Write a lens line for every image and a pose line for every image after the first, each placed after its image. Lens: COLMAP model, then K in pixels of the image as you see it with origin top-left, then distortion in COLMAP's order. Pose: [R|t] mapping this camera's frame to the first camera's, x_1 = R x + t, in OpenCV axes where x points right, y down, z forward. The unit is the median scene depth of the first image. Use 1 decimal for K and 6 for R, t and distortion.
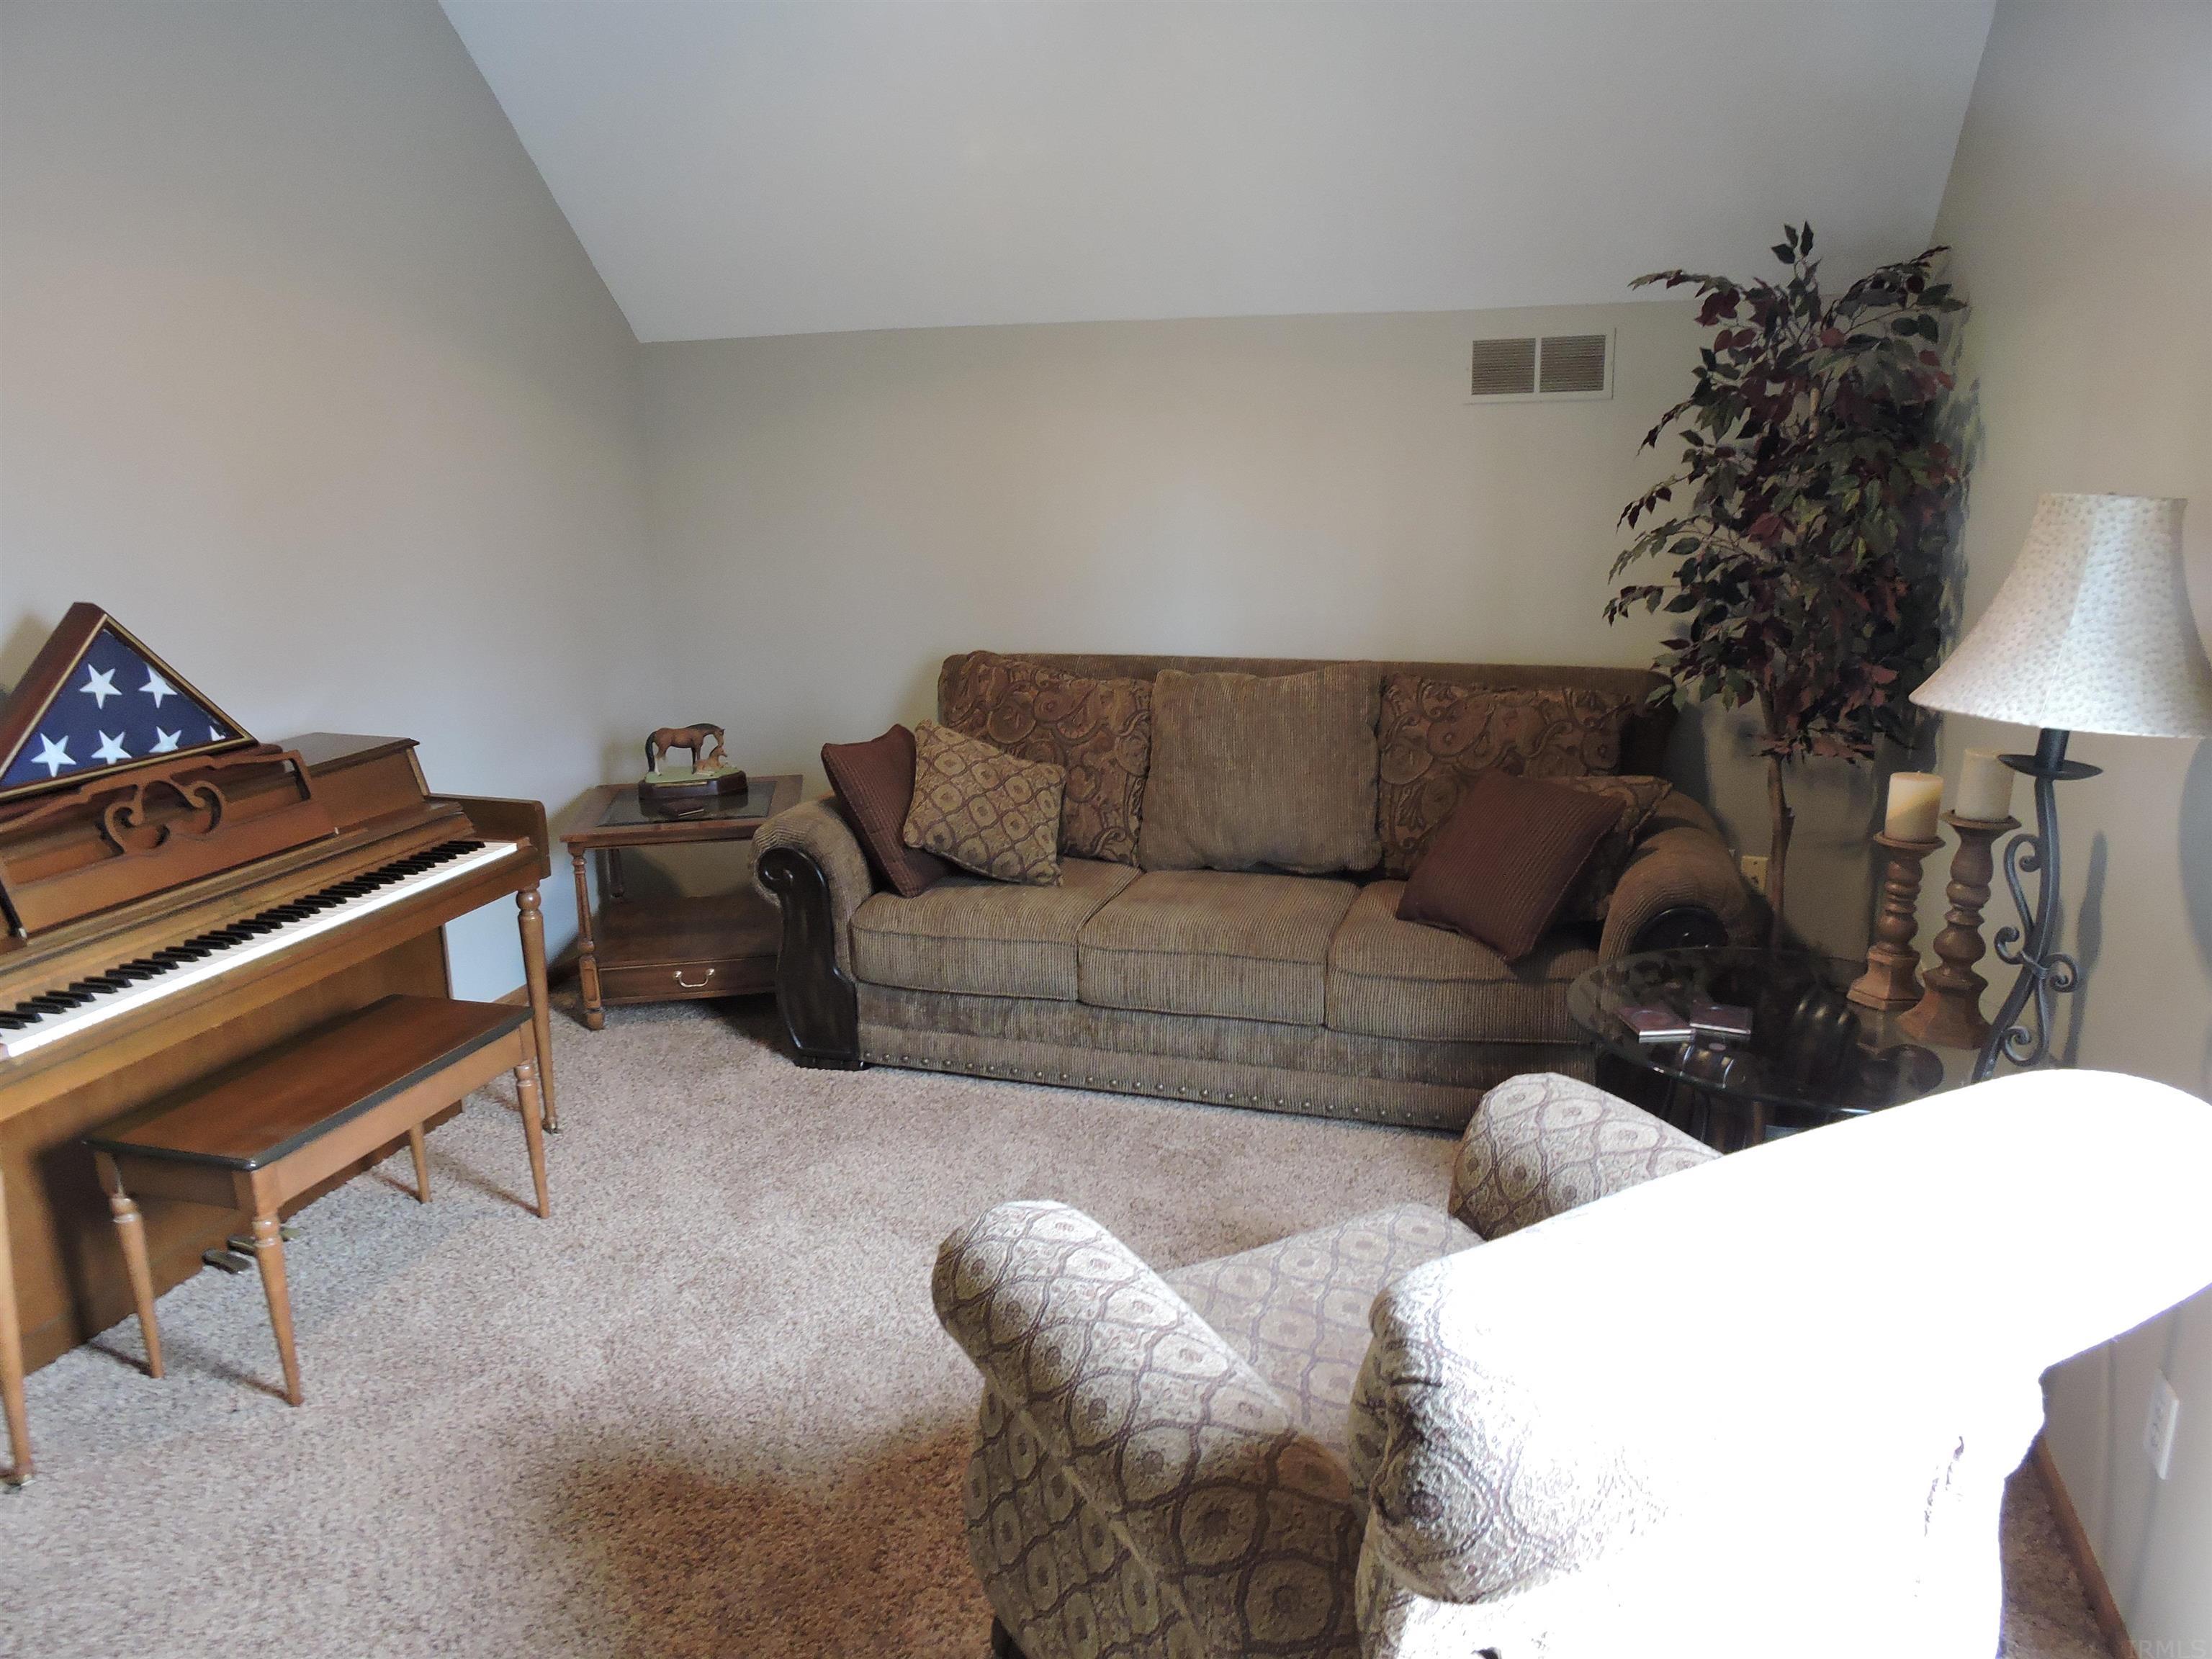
lens RADIAL K [[1558.3, 0, 1114.1], [0, 1558.3, 839.8], [0, 0, 1]] dist [-0.016101, 0.006190]
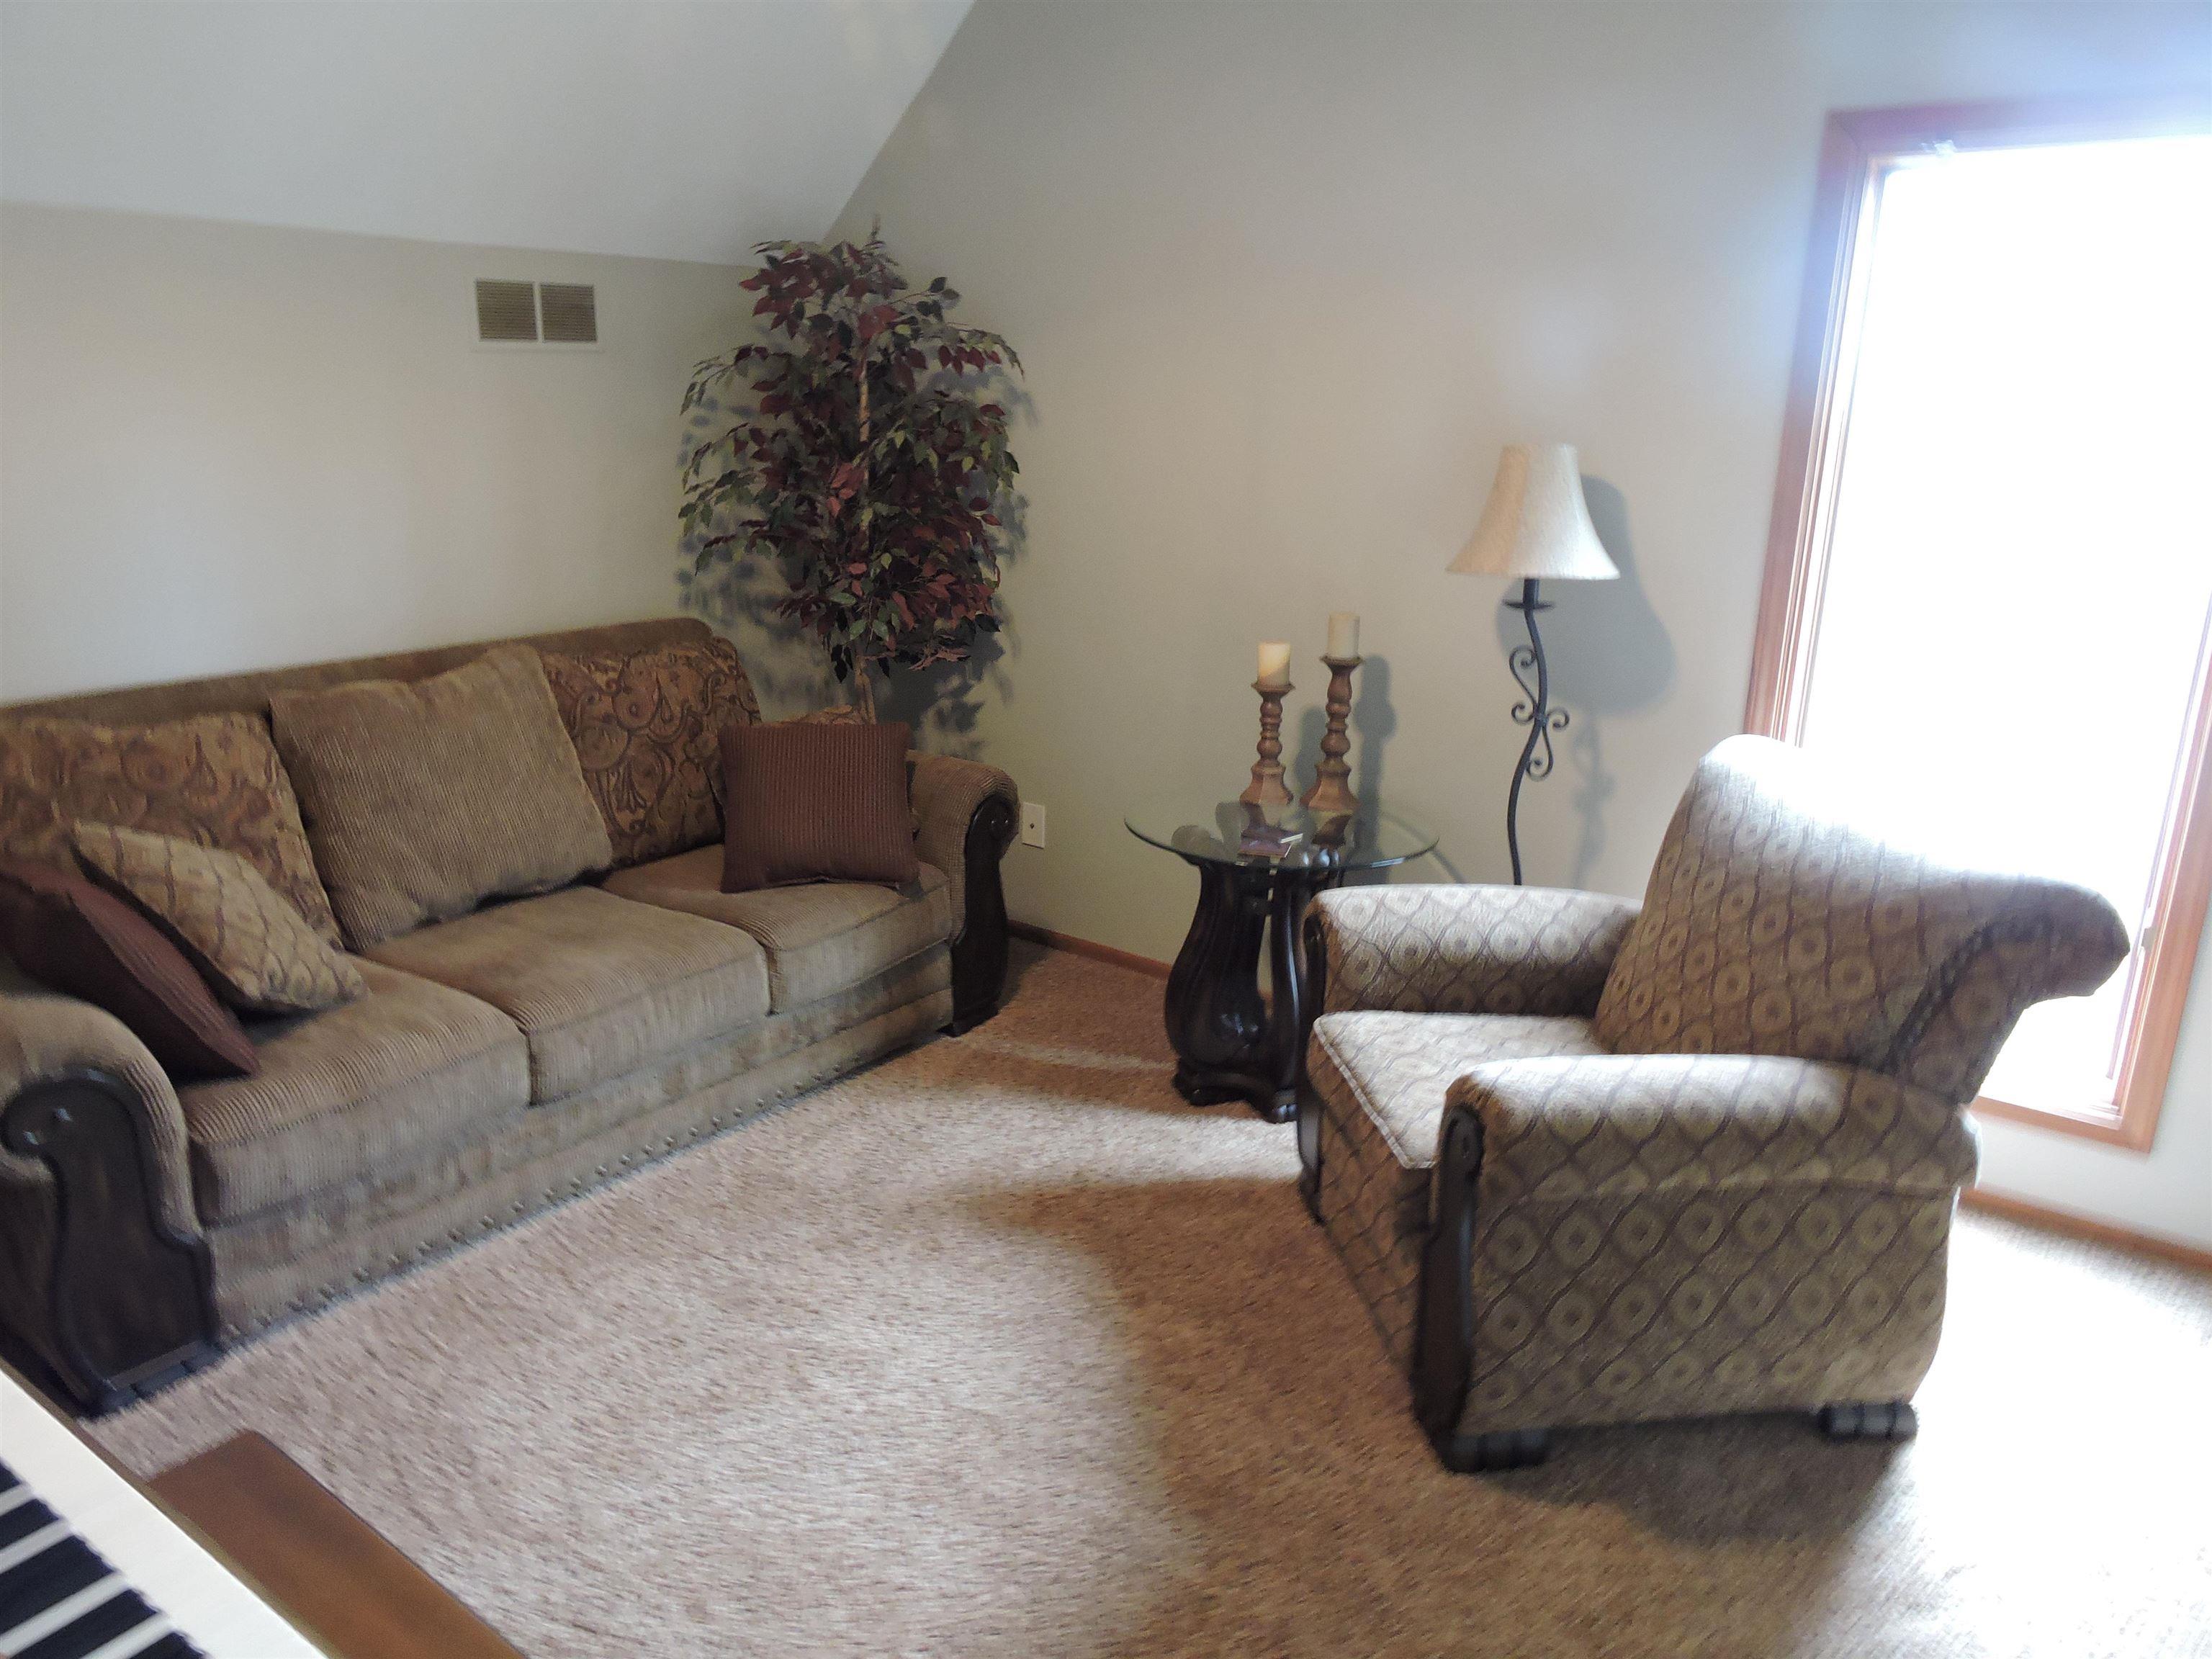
lens RADIAL K [[1558.3, 0, 1113.4], [0, 1558.3, 820.7], [0, 0, 1]] dist [-0.016101, 0.006190]
pose [[0.339923, -0.231978, 0.911394, -0.564962], [0.211817, 0.963085, 0.166133, -0.095800], [-0.916289, 0.136577, 0.376512, 0.387127]]
